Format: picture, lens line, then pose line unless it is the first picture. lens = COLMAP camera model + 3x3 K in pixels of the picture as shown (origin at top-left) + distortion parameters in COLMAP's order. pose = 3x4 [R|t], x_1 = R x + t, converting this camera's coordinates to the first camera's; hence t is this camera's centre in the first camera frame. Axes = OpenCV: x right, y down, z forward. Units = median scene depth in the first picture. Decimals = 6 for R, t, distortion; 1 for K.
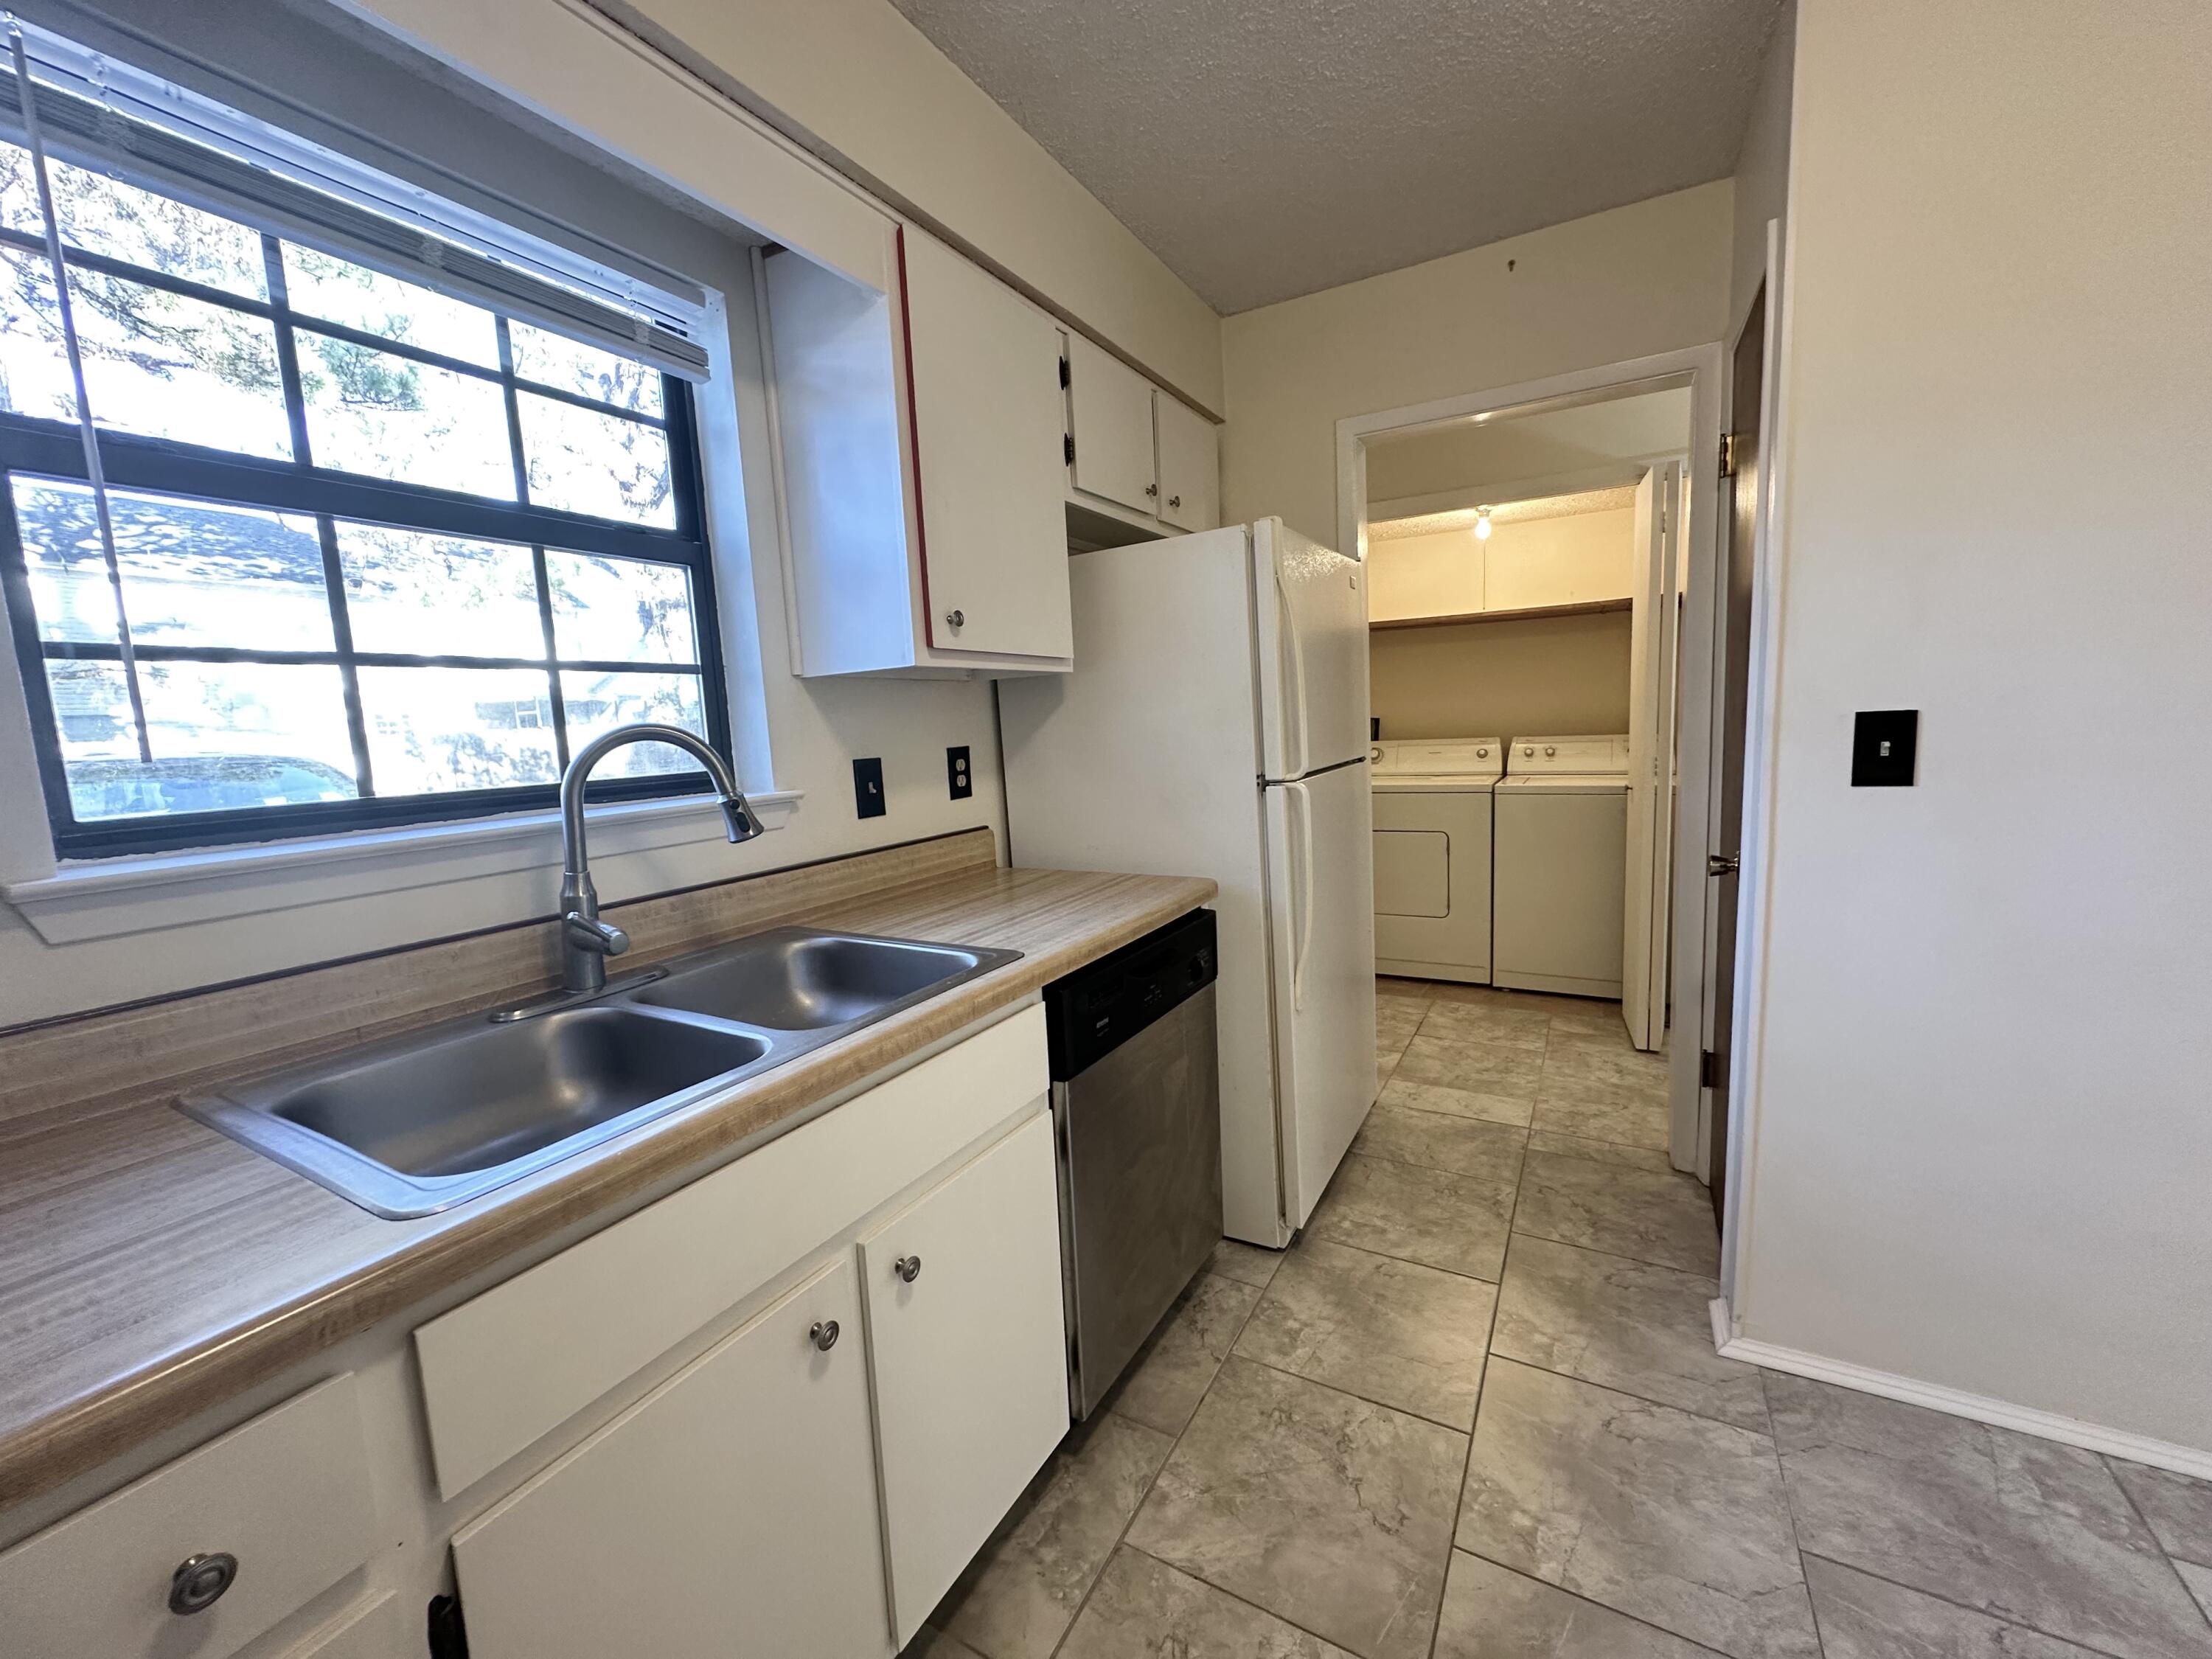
lens RADIAL K [[888.8, 0, 1120.5], [0, 888.8, 824.1], [0, 0, 1]] dist [0.000755, 0.000342]
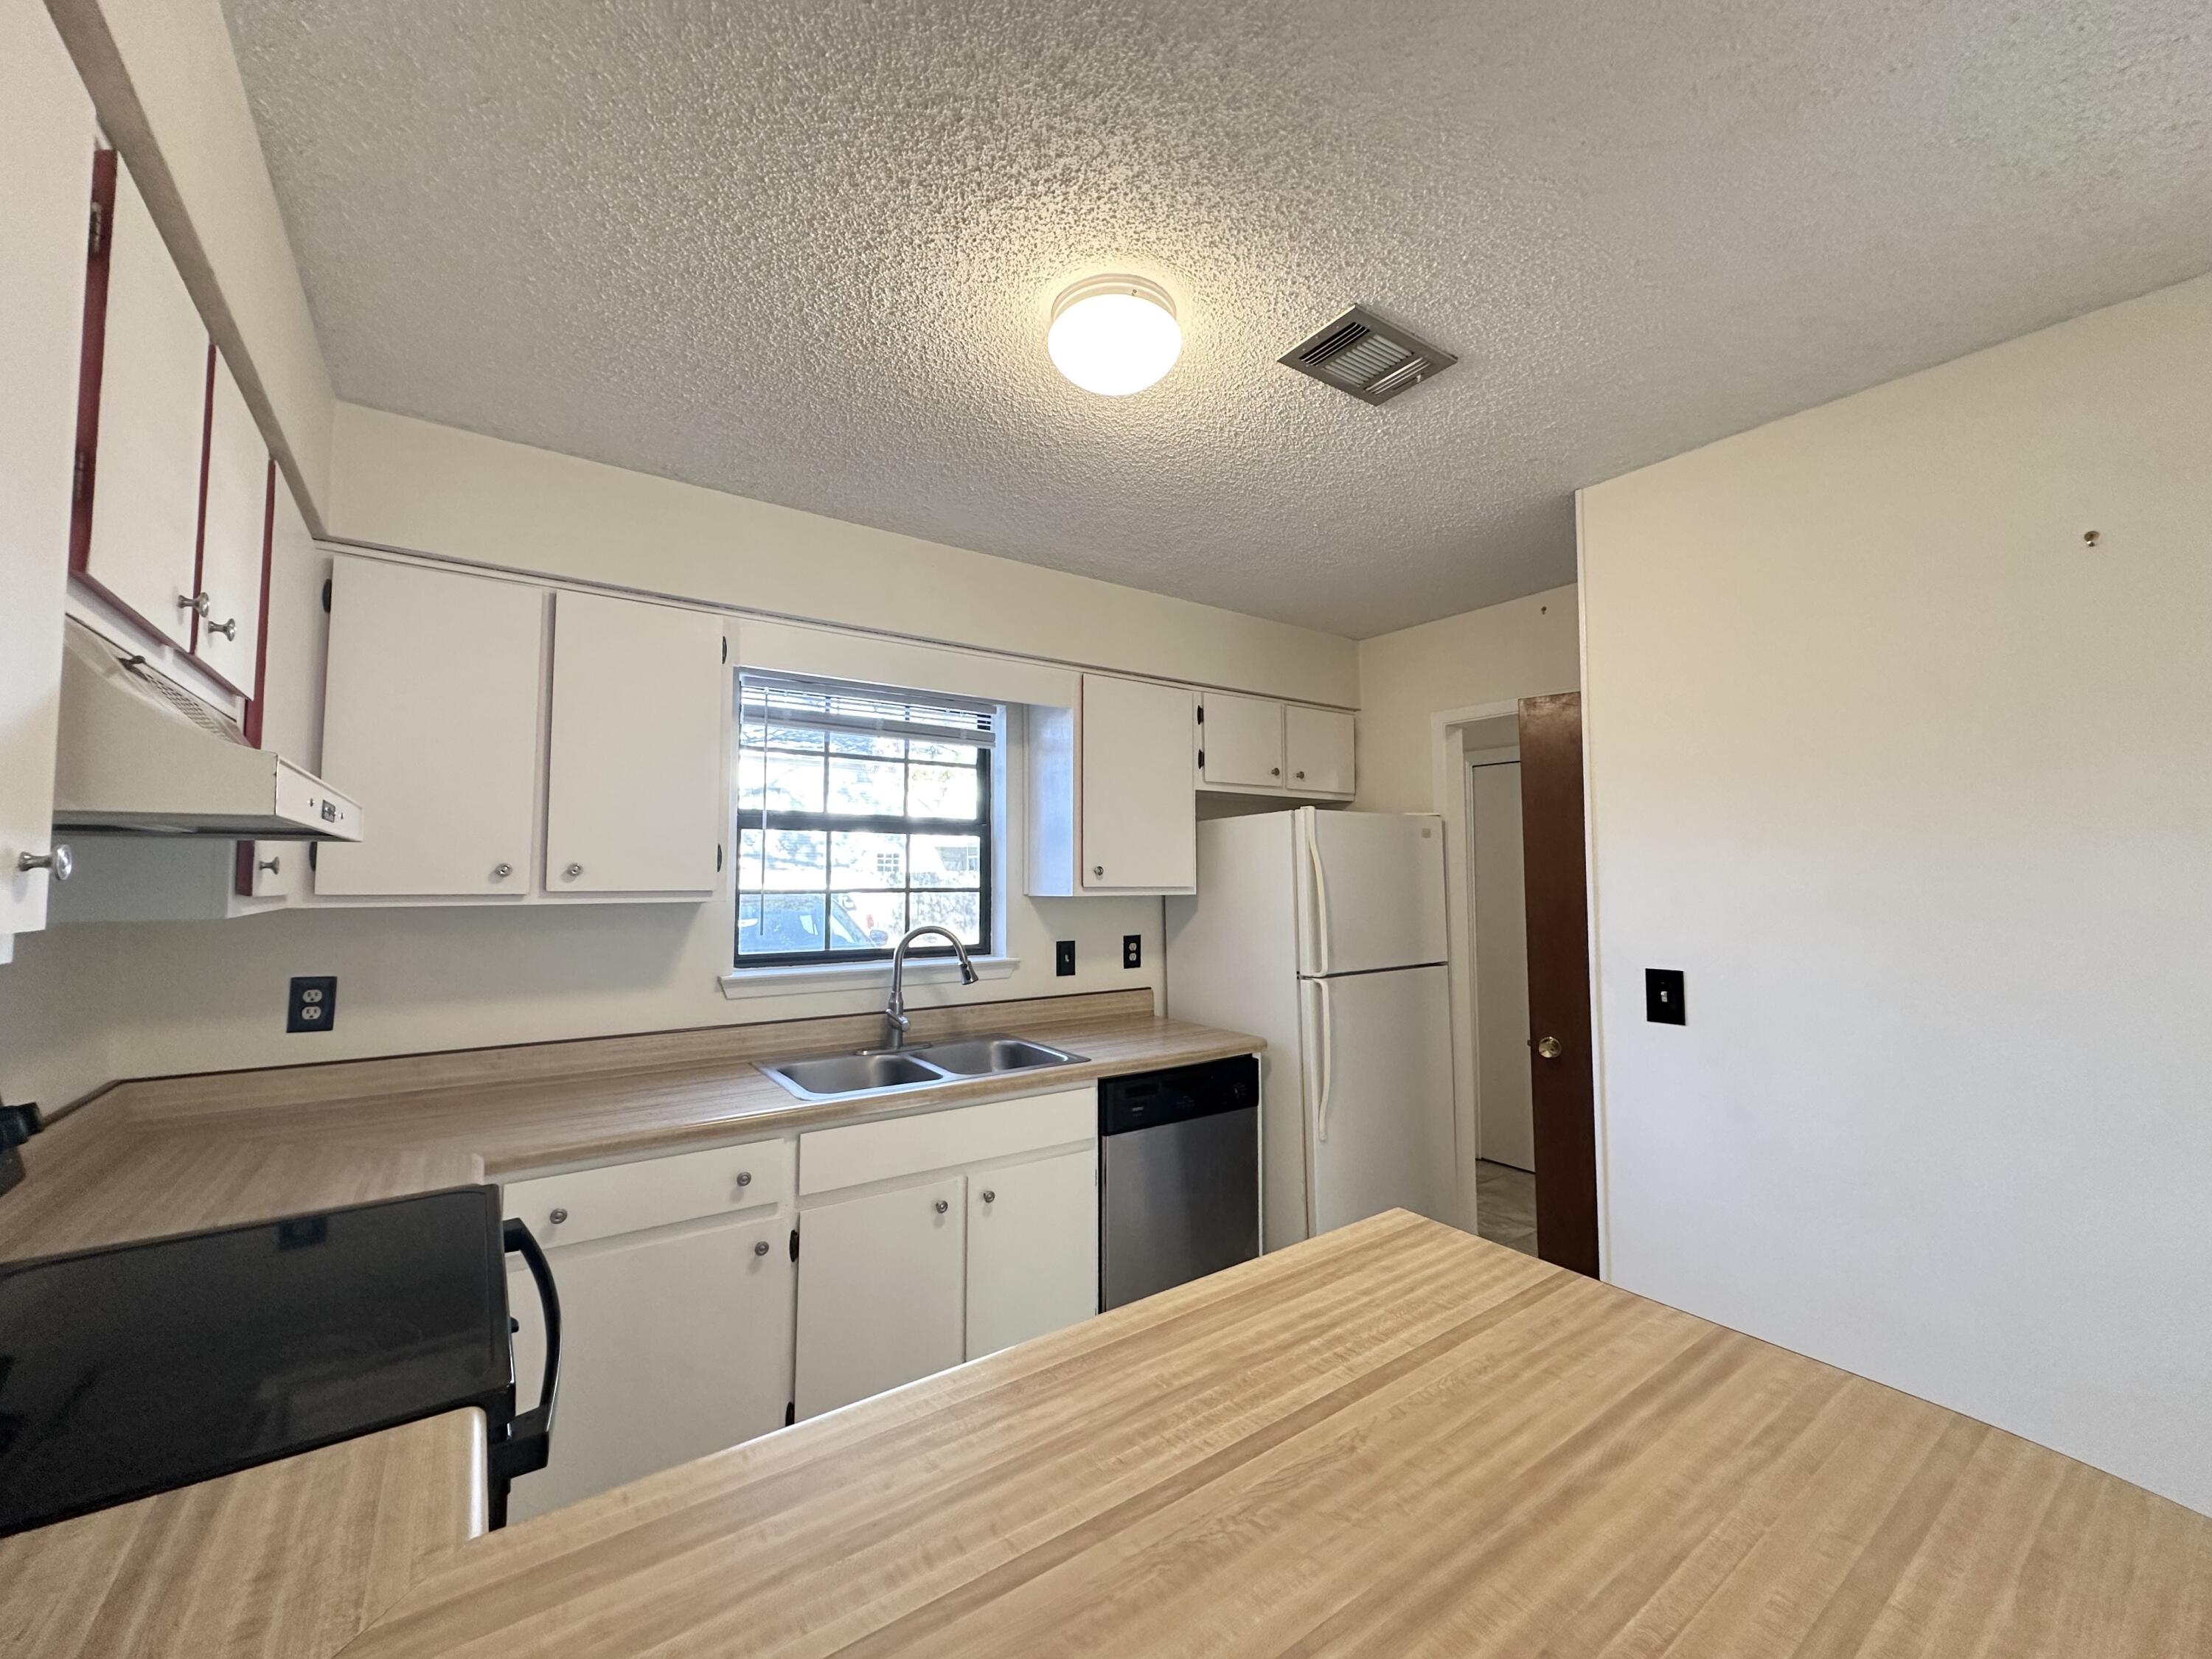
lens RADIAL K [[888.8, 0, 1112.8], [0, 888.8, 827.5], [0, 0, 1]] dist [0.000755, 0.000342]
pose [[0.903464, 0.022868, -0.428054, 0.582760], [-0.093543, 0.985028, -0.144811, -0.055162], [0.418334, 0.170873, 0.892076, -0.583428]]
